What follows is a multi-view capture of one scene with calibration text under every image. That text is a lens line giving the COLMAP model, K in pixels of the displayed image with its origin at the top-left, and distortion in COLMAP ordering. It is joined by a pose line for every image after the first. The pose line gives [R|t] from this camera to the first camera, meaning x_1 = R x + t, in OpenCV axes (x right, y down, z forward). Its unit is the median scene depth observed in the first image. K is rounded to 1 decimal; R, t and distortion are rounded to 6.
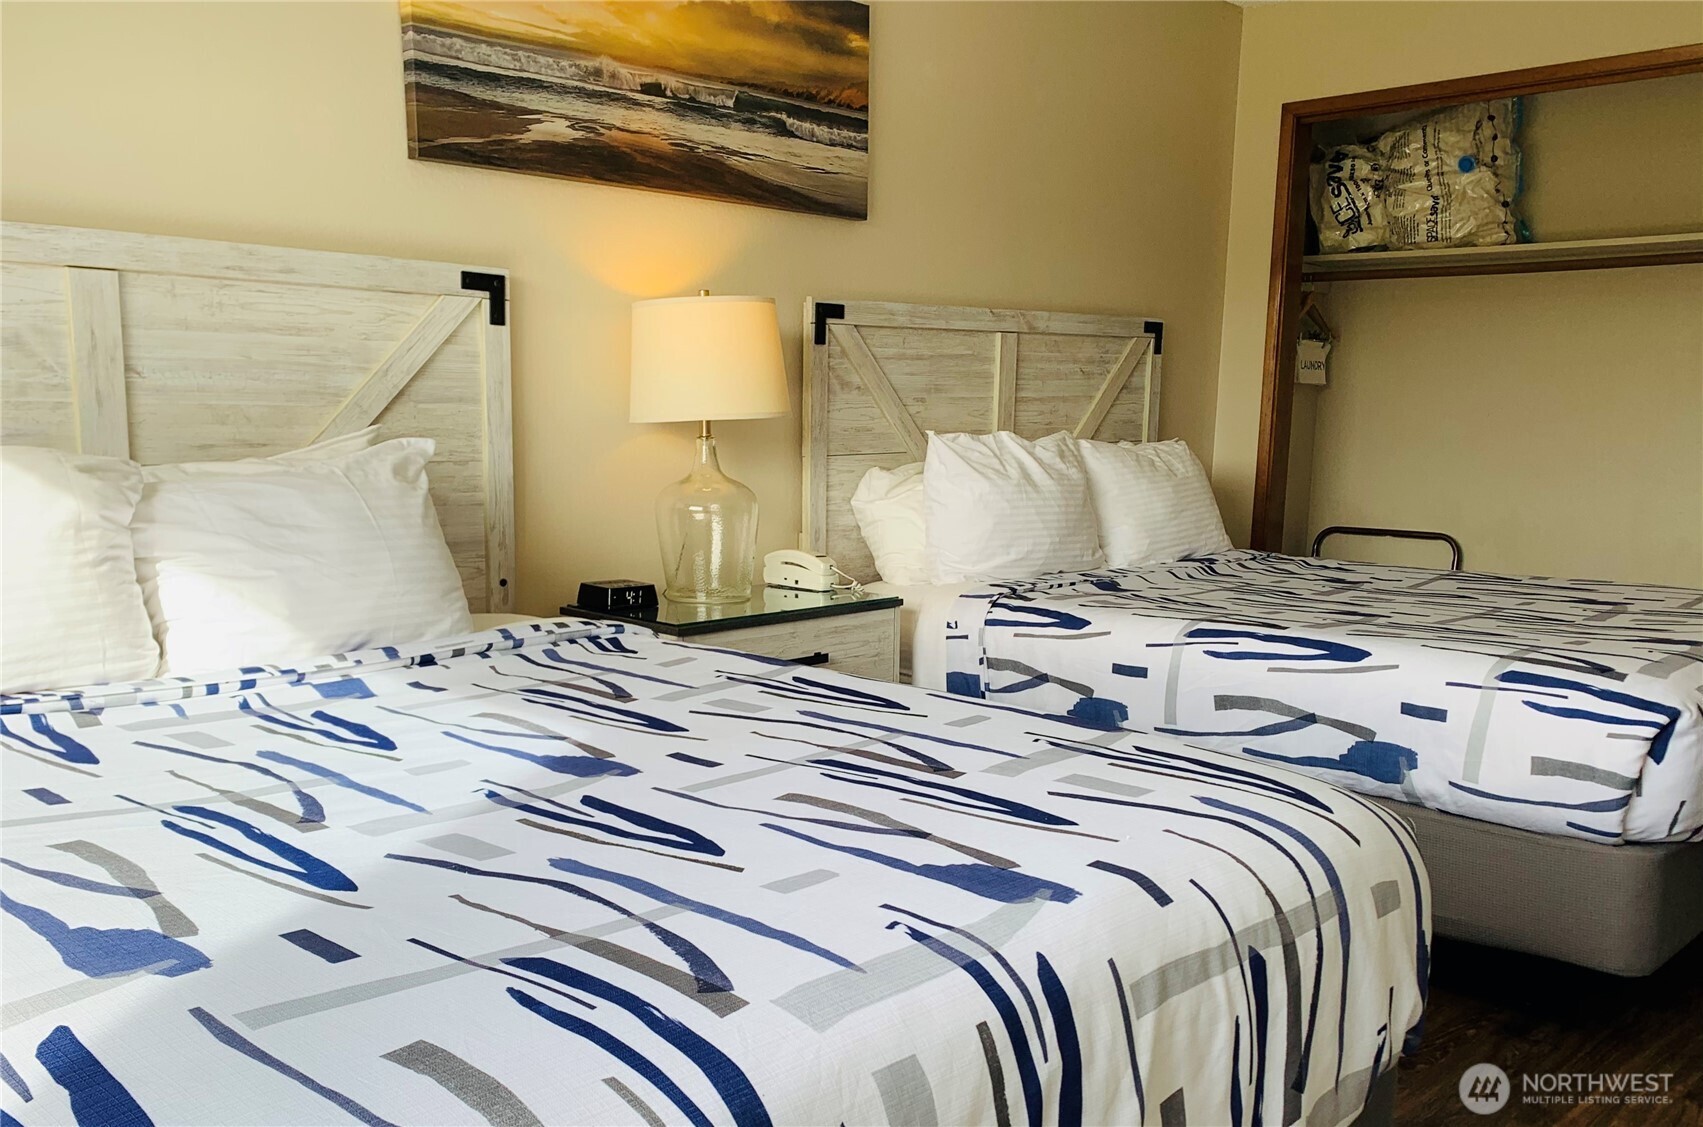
lens RADIAL K [[1362.7, 0, 851.5], [0, 1362.7, 563.5], [0, 0, 1]] dist [-0.005667, -0.002868]
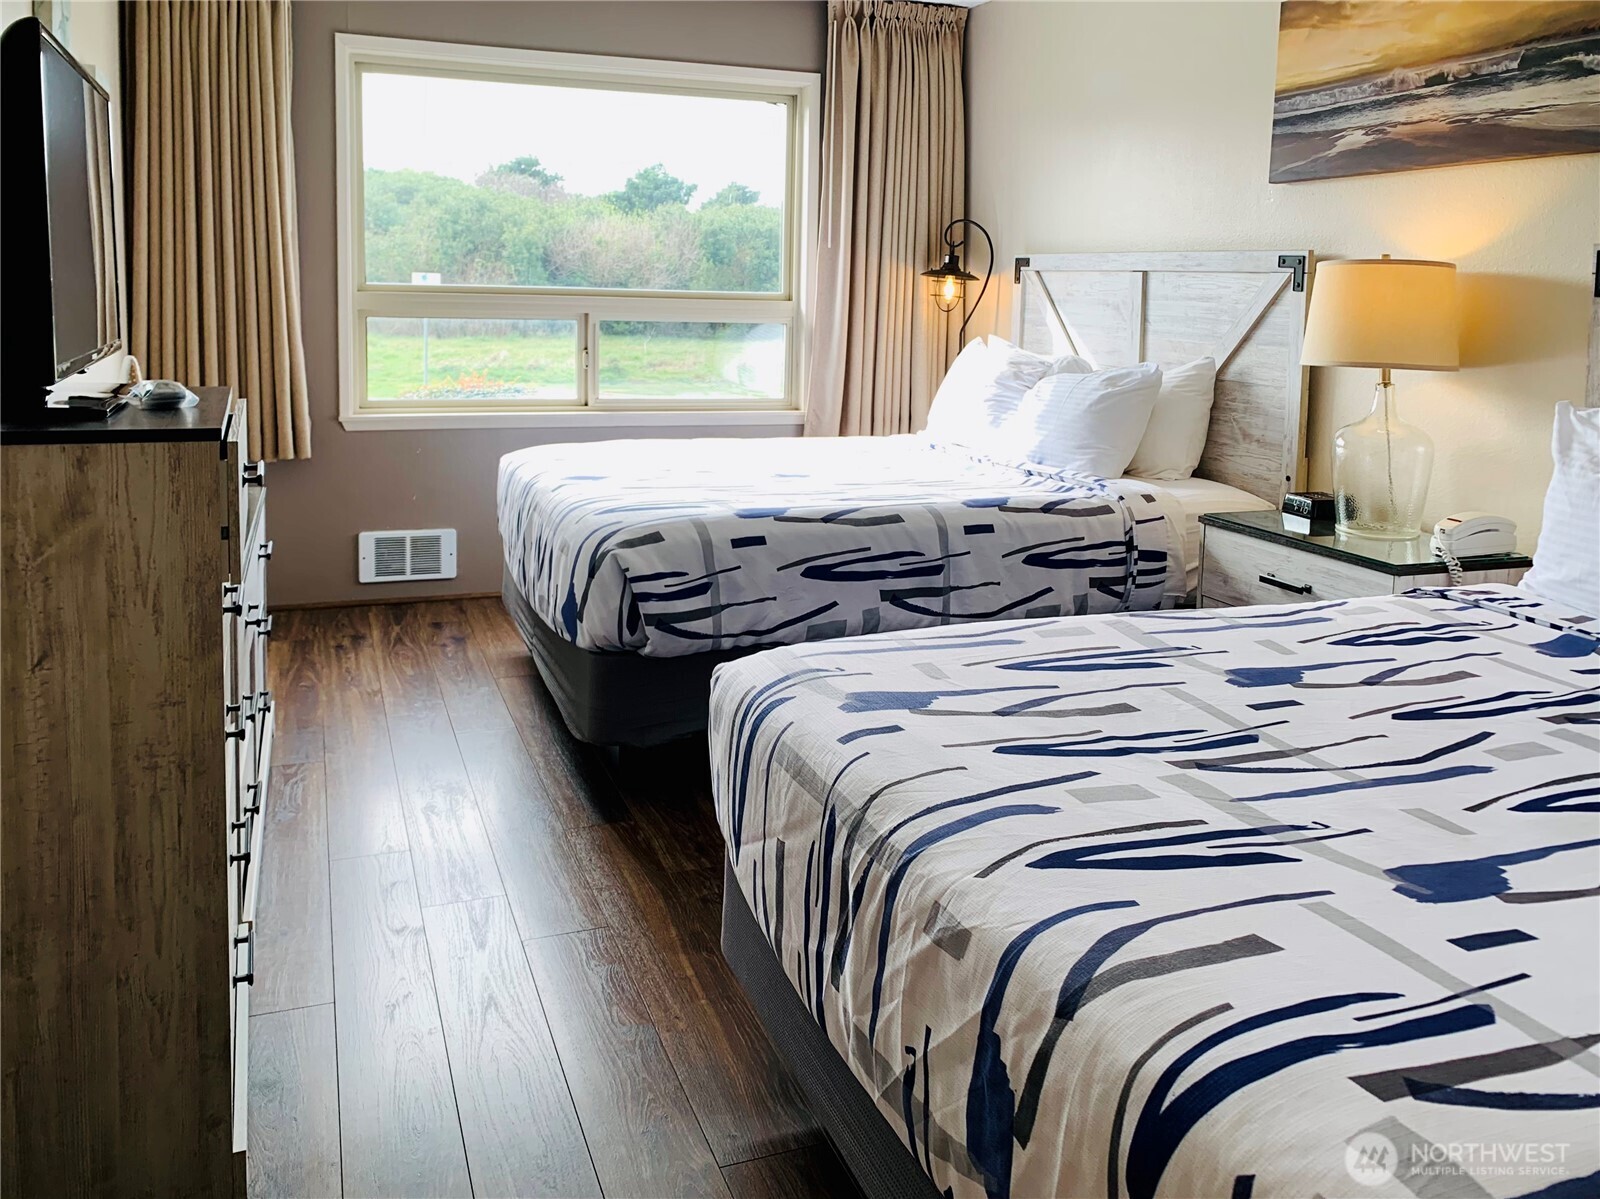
lens RADIAL K [[1329.6, 0, 800.0], [0, 1329.6, 599.5], [0, 0, 1]] dist [0.007055, -0.044432]
pose [[-0.430903, 0.142029, -0.891151, 1.200287], [-0.193643, 0.949979, 0.245037, -0.105994], [0.881377, 0.278152, -0.381845, 1.126013]]
